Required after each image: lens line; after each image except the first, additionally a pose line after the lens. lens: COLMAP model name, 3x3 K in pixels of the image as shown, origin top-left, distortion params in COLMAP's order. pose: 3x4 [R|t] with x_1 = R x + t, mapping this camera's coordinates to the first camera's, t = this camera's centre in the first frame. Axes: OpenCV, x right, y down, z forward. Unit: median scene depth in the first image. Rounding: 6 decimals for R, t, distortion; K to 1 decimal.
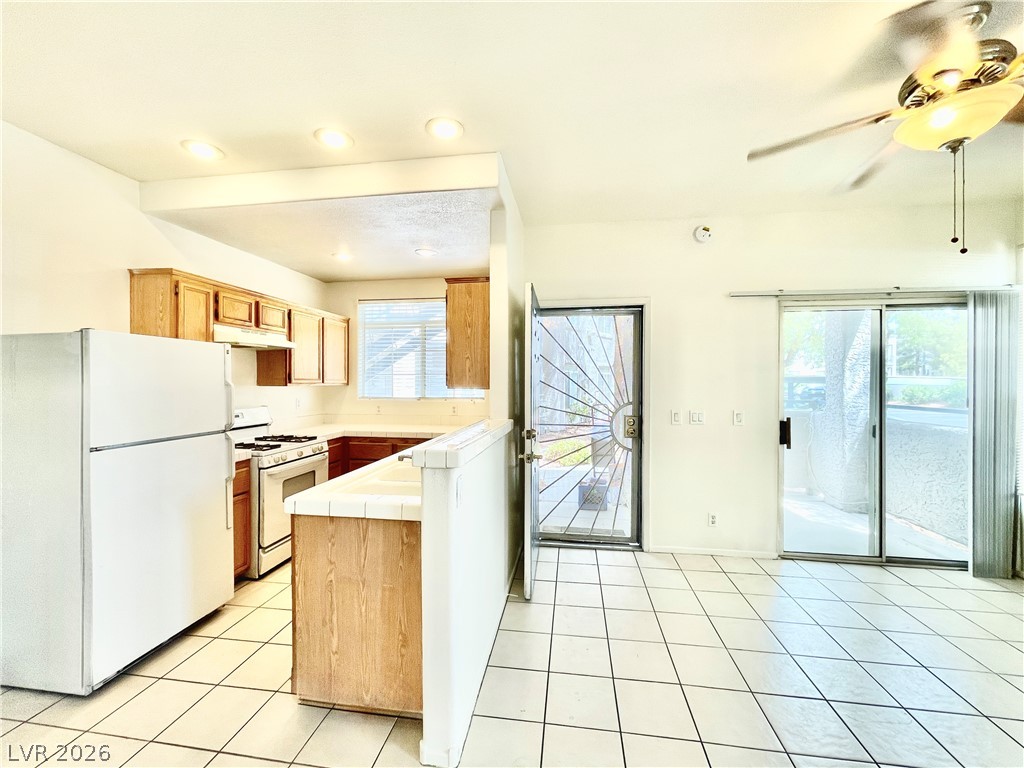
lens RADIAL K [[411.0, 0, 511.4], [0, 411.0, 384.0], [0, 0, 1]] dist [-0.007653, 0.004536]
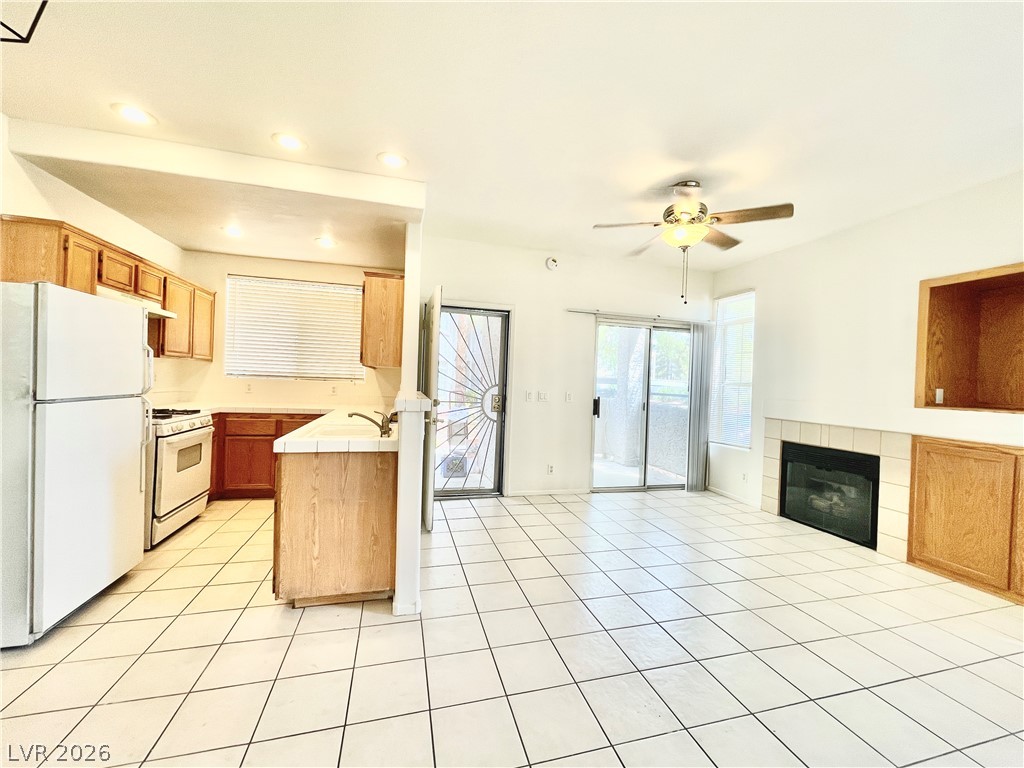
lens RADIAL K [[407.2, 0, 509.3], [0, 407.2, 385.8], [0, 0, 1]] dist [0.000389, -0.000099]
pose [[0.916069, 0.027720, 0.400061, -0.208271], [-0.033454, 0.999413, 0.007355, 0.042061], [-0.399622, -0.020121, 0.916459, -0.215426]]
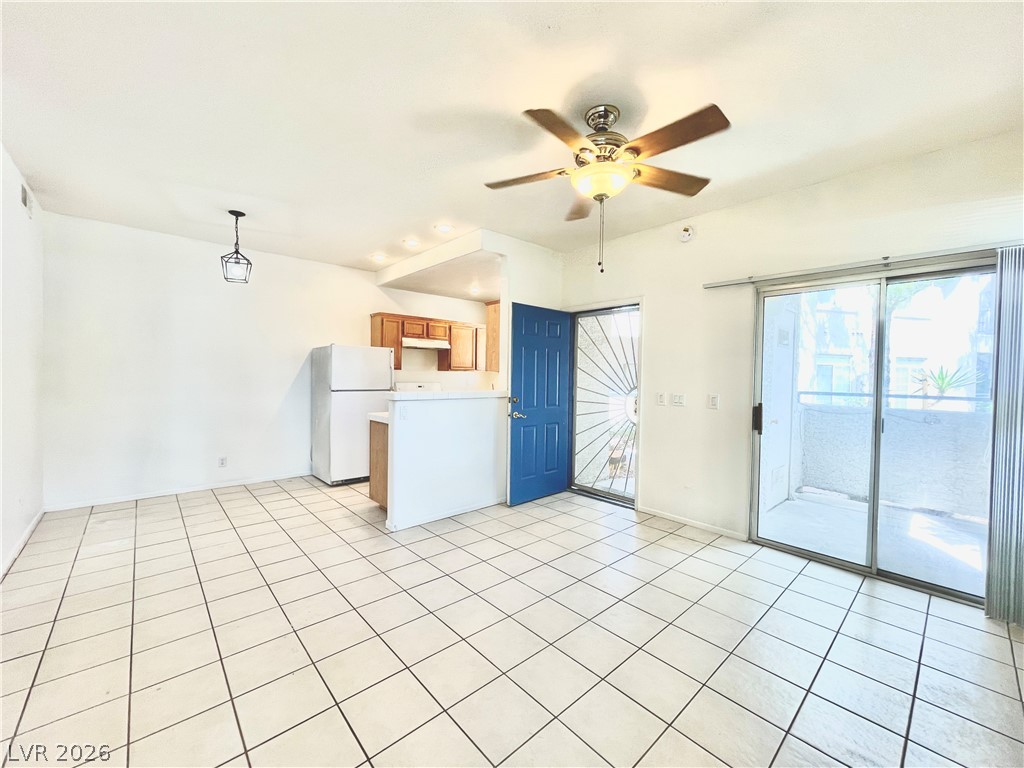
lens RADIAL K [[411.0, 0, 511.4], [0, 411.0, 384.0], [0, 0, 1]] dist [-0.007653, 0.004536]
pose [[0.772430, 0.024560, -0.634625, 0.834968], [-0.017269, 0.999695, 0.017670, 0.027544], [0.634865, -0.002690, 0.772618, -0.158804]]
